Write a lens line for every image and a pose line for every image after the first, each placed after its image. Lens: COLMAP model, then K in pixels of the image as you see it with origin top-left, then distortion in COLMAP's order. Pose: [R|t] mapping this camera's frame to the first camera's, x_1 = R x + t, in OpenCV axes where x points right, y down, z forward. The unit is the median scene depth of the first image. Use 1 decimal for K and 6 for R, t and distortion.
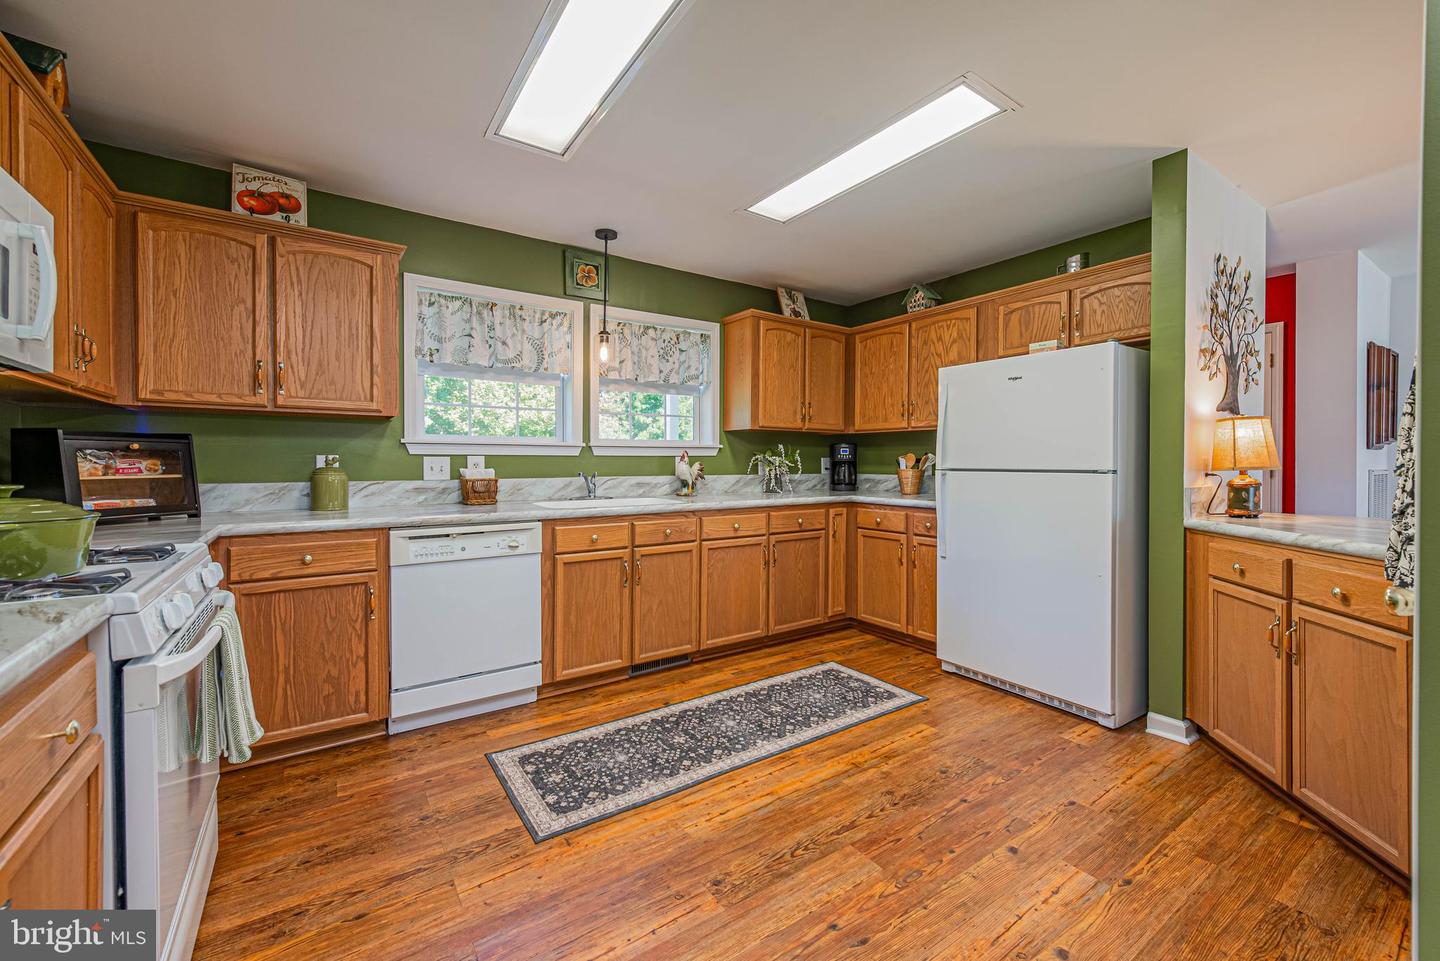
lens RADIAL K [[579.3, 0, 725.7], [0, 579.3, 478.0], [0, 0, 1]] dist [0.003013, -0.000122]
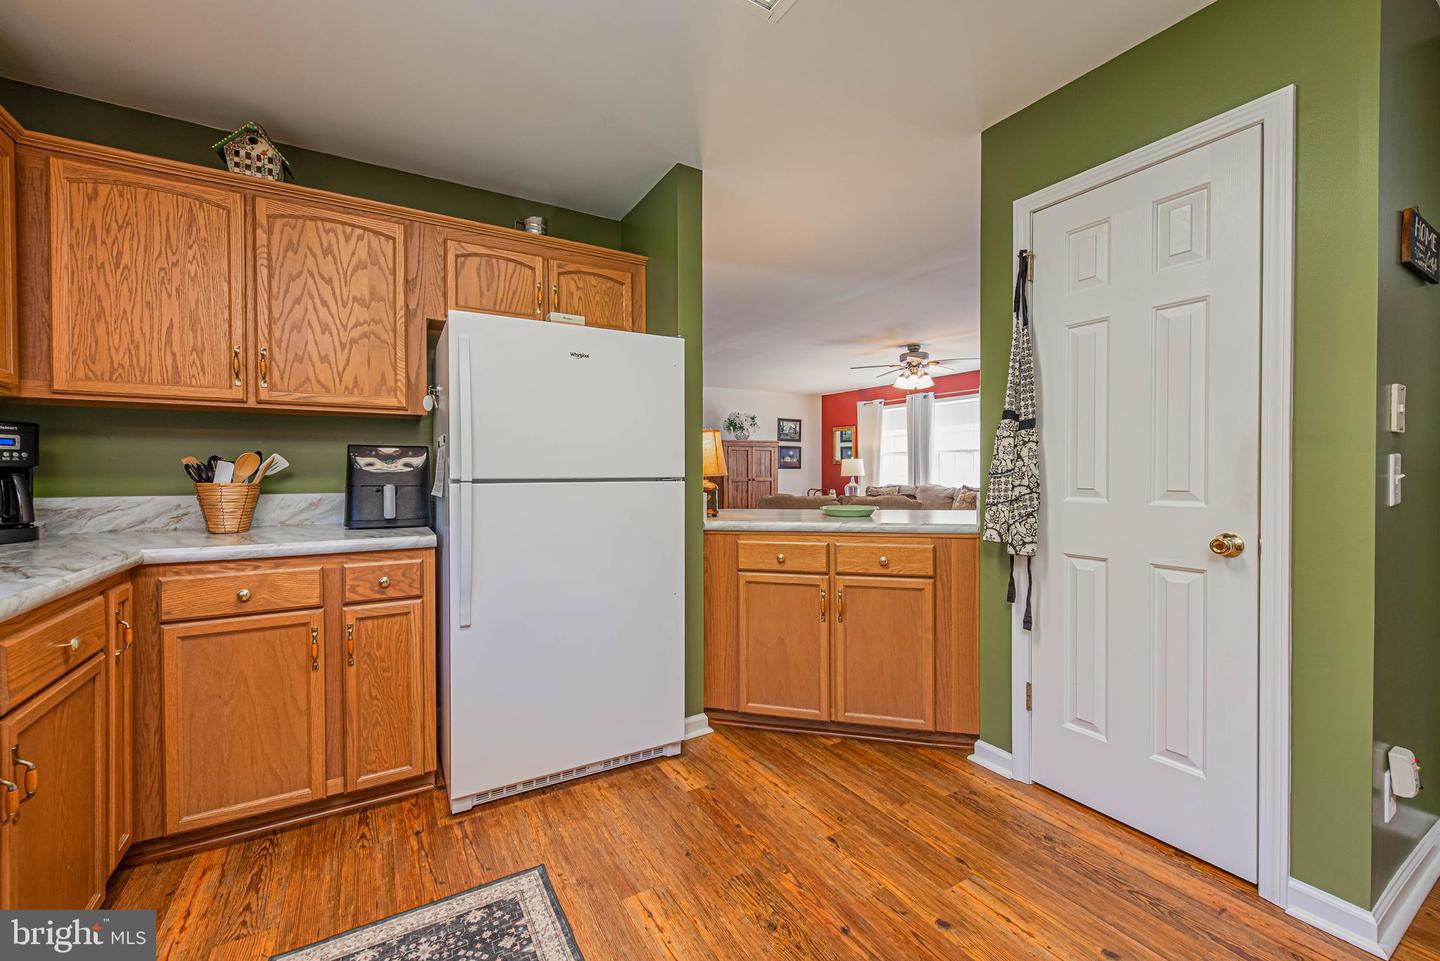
lens RADIAL K [[579.3, 0, 725.7], [0, 579.3, 478.0], [0, 0, 1]] dist [0.003013, -0.000122]
pose [[0.077234, -0.016133, 0.996882, -0.214967], [0.027978, 0.999510, 0.014008, -0.019352], [-0.996620, 0.026809, 0.077647, 0.723026]]
